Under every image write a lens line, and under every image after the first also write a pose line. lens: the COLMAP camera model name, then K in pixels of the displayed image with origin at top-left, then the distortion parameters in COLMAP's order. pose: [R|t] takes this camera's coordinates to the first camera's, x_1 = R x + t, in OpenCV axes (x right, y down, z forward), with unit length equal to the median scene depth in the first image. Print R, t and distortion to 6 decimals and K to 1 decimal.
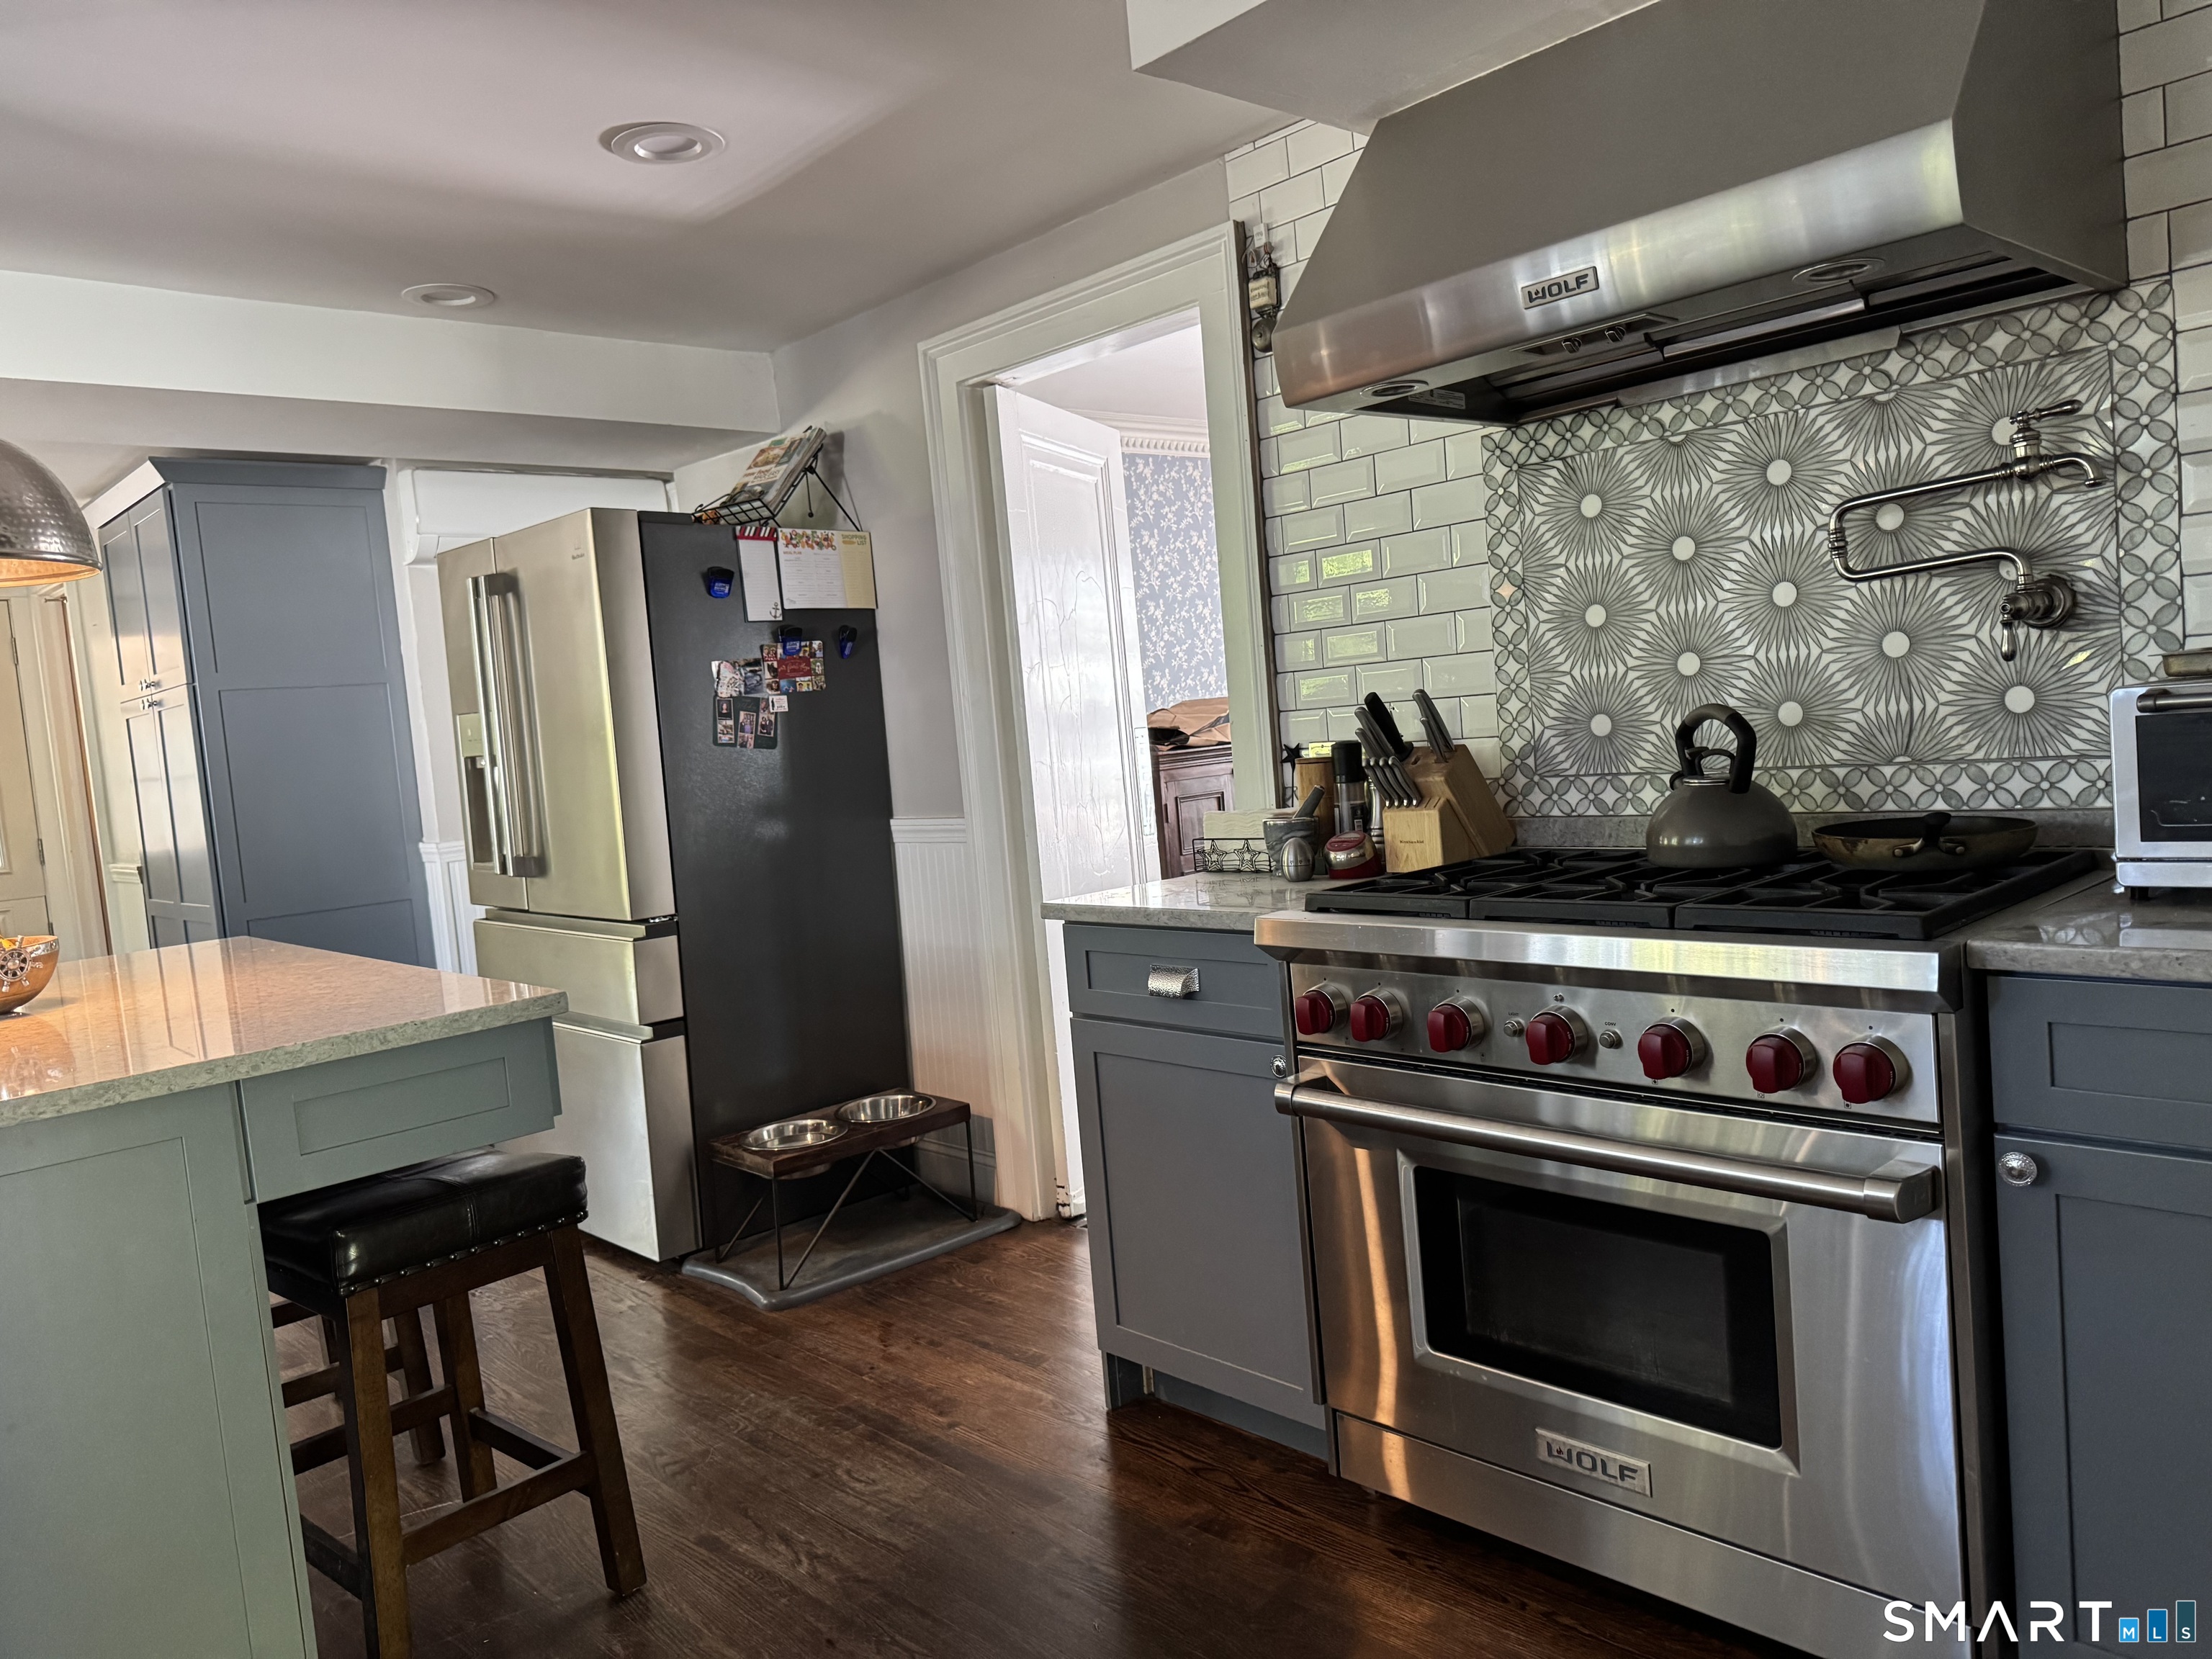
lens RADIAL K [[1592.2, 0, 1137.3], [0, 1592.2, 826.5], [0, 0, 1]] dist [0.213549, -0.438607]
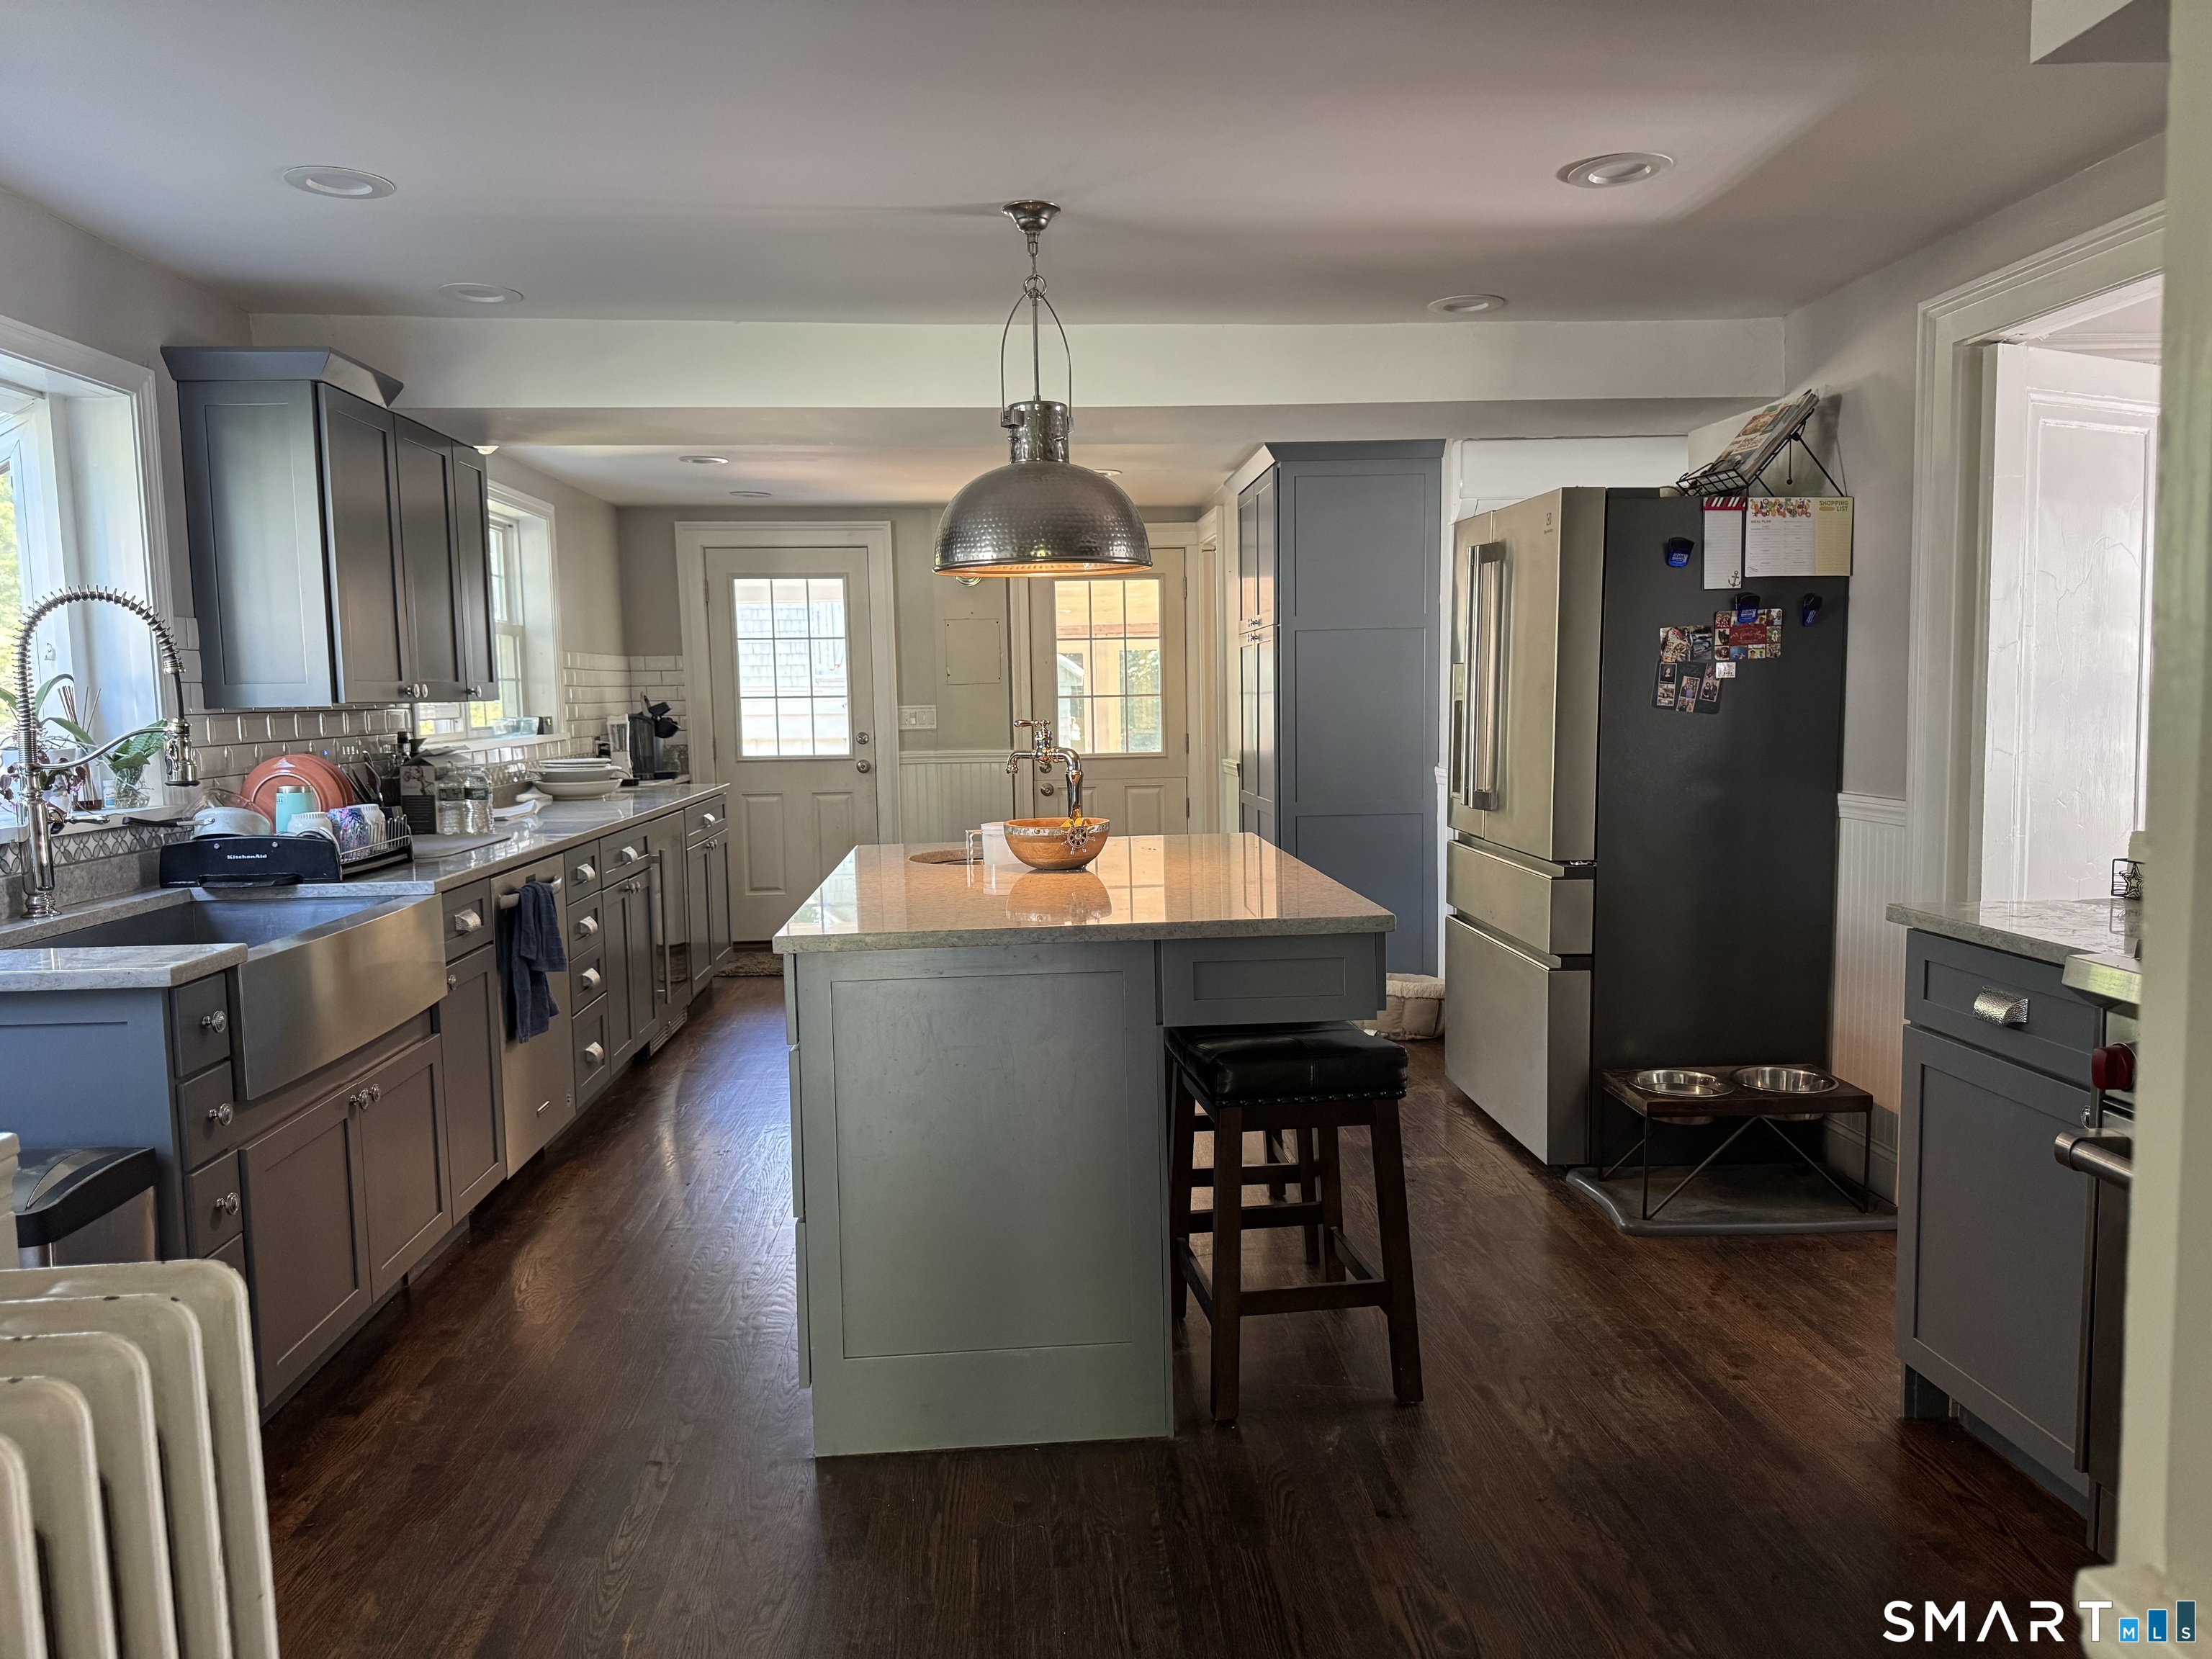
lens RADIAL K [[1643.4, 0, 1109.7], [0, 1643.4, 847.9], [0, 0, 1]] dist [0.148897, -0.245409]
pose [[0.764783, 0.131992, -0.630623, 0.167182], [-0.091737, 0.991126, 0.096194, -0.031342], [0.637724, -0.015716, 0.770105, -0.072906]]
